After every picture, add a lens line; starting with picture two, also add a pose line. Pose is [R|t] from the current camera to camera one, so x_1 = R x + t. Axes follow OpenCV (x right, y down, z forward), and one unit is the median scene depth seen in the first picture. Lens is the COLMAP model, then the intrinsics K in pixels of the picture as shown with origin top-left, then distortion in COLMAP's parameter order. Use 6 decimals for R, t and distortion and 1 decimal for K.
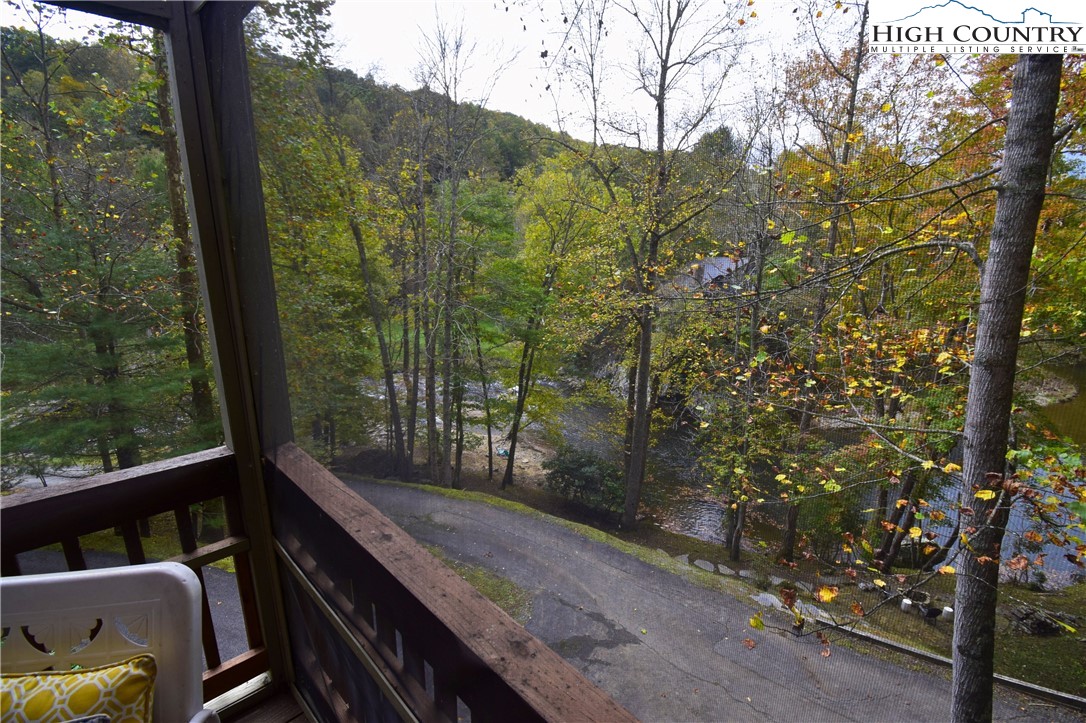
lens RADIAL K [[484.8, 0, 550.7], [0, 484.8, 365.3], [0, 0, 1]] dist [0.019458, -0.025035]
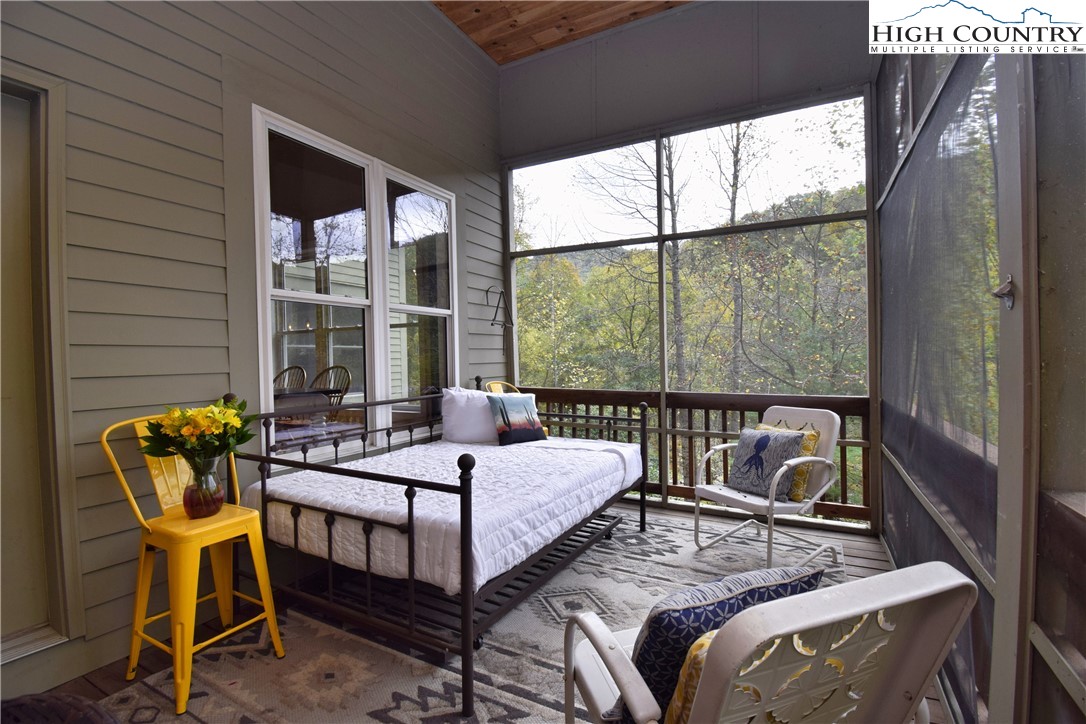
lens RADIAL K [[484.8, 0, 550.7], [0, 484.8, 365.8], [0, 0, 1]] dist [0.019458, -0.025035]
pose [[0.294621, 0.011511, -0.955545, 0.497598], [-0.202484, 0.977975, -0.050650, 0.223817], [0.933916, 0.208405, 0.290463, -0.485565]]
